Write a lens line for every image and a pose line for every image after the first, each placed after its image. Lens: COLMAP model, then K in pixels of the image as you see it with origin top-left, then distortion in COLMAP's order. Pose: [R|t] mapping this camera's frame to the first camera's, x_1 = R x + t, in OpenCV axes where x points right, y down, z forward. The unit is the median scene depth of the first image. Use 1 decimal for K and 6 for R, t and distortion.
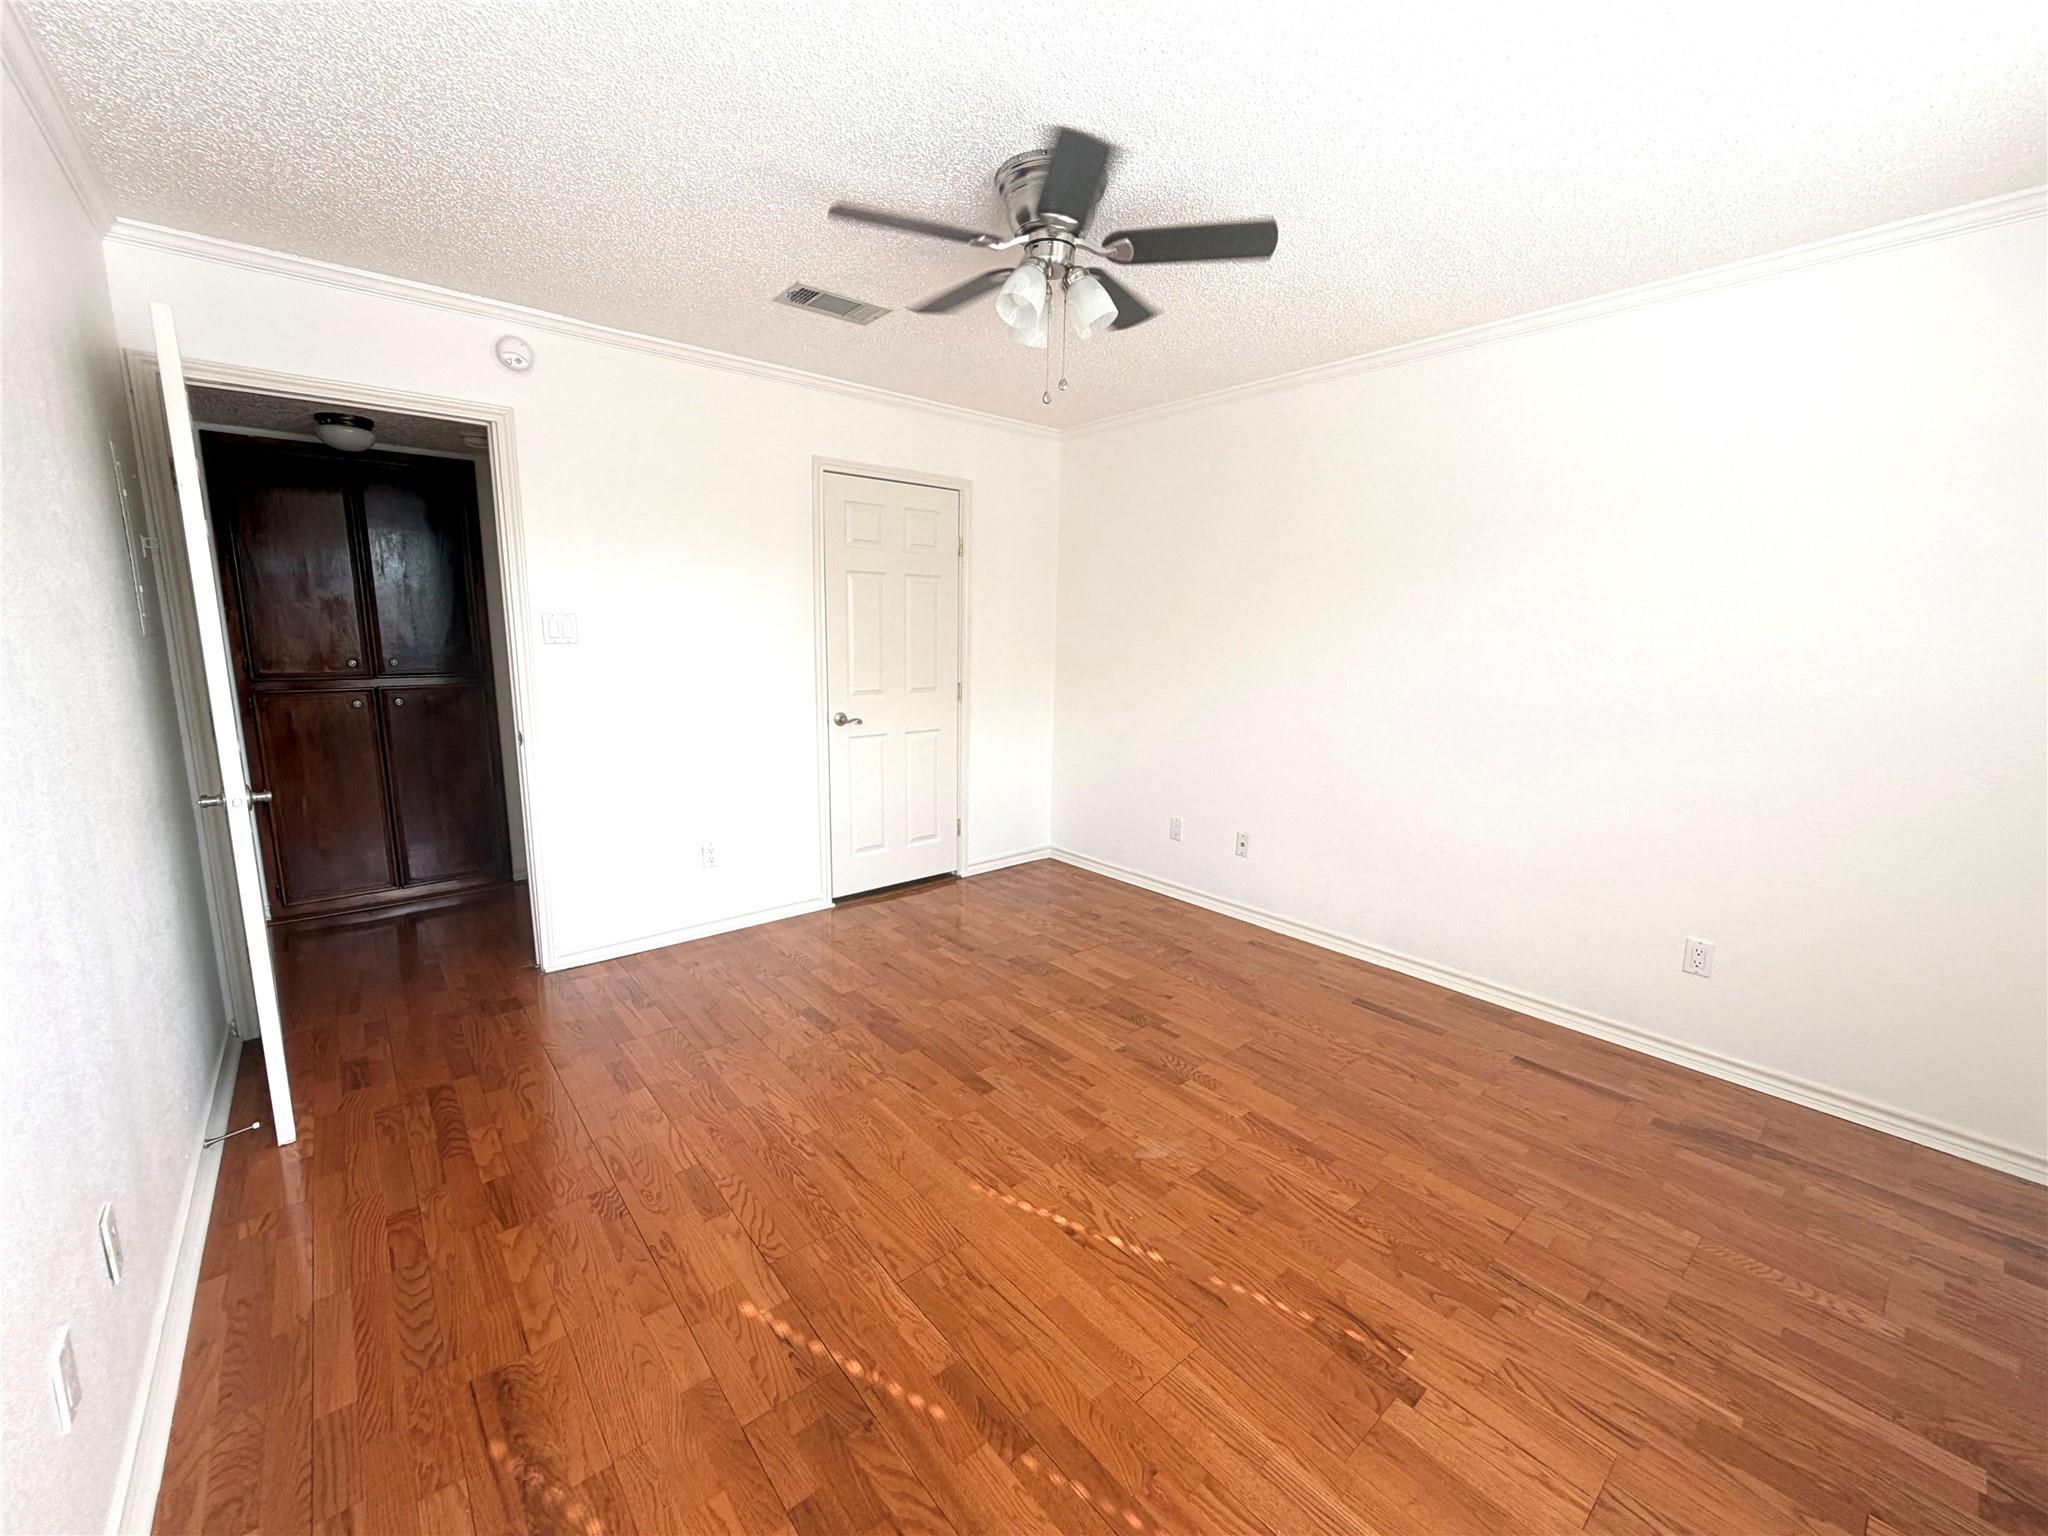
lens RADIAL K [[820.0, 0, 1023.9], [0, 820.0, 769.5], [0, 0, 1]] dist [0.001126, 0.000153]
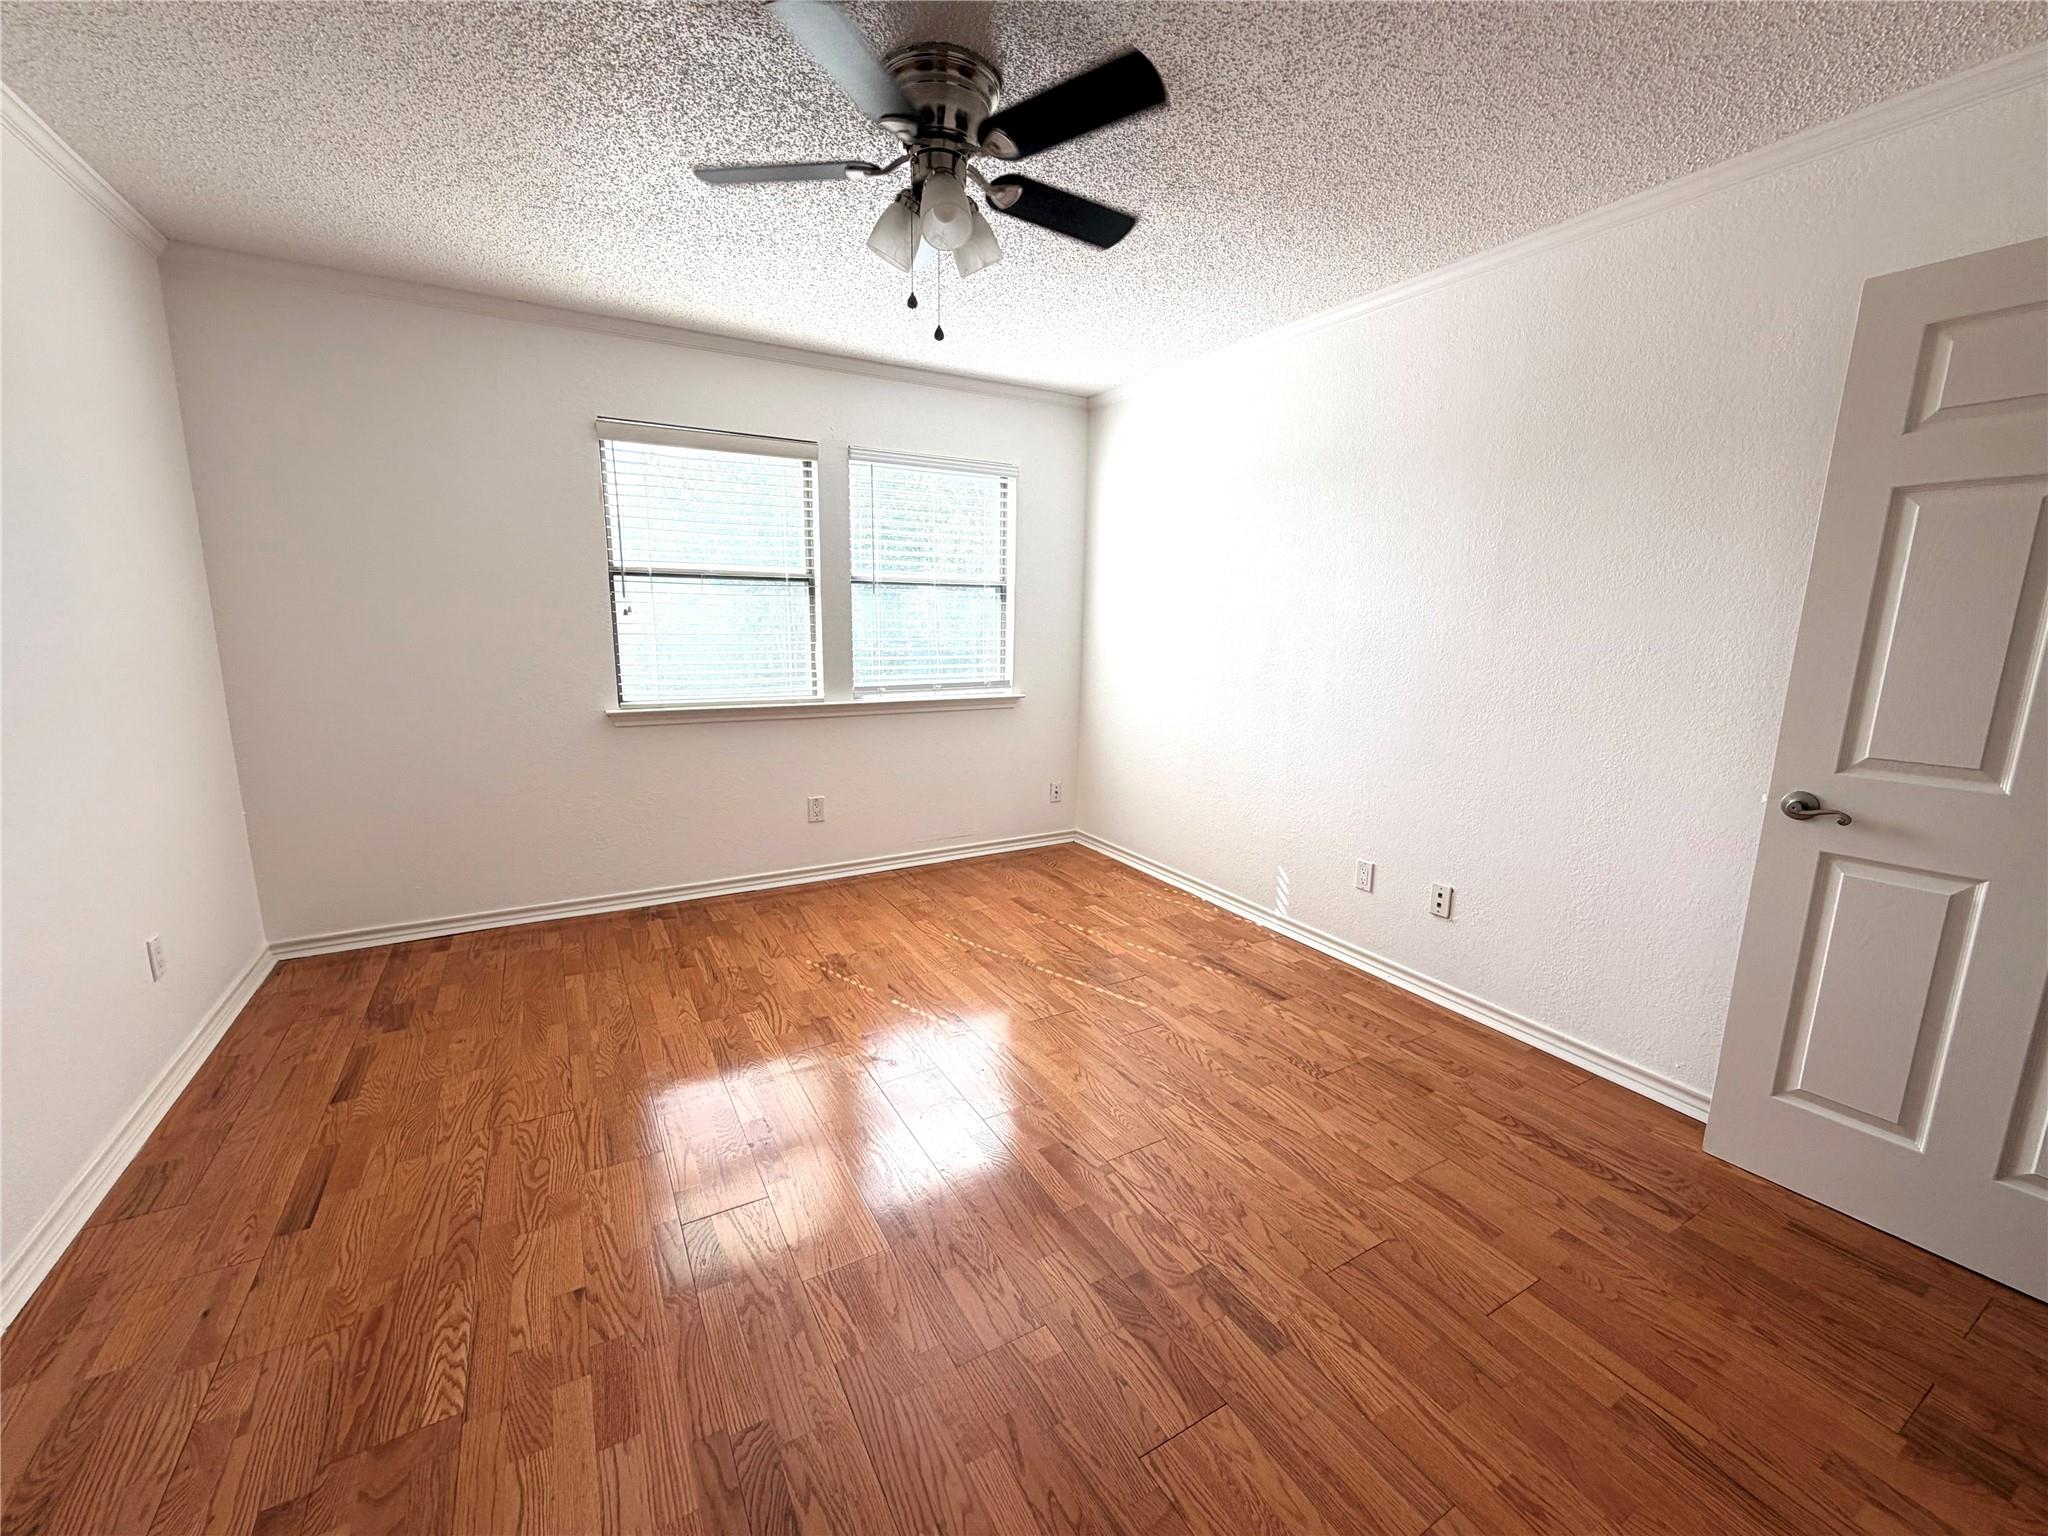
lens RADIAL K [[820.0, 0, 1023.8], [0, 820.0, 764.6], [0, 0, 1]] dist [0.001126, 0.000153]
pose [[-0.983102, -0.063471, 0.171702, -0.244599], [0.000745, 0.936571, 0.350478, -0.318275], [-0.183056, 0.344683, -0.920698, 1.921491]]
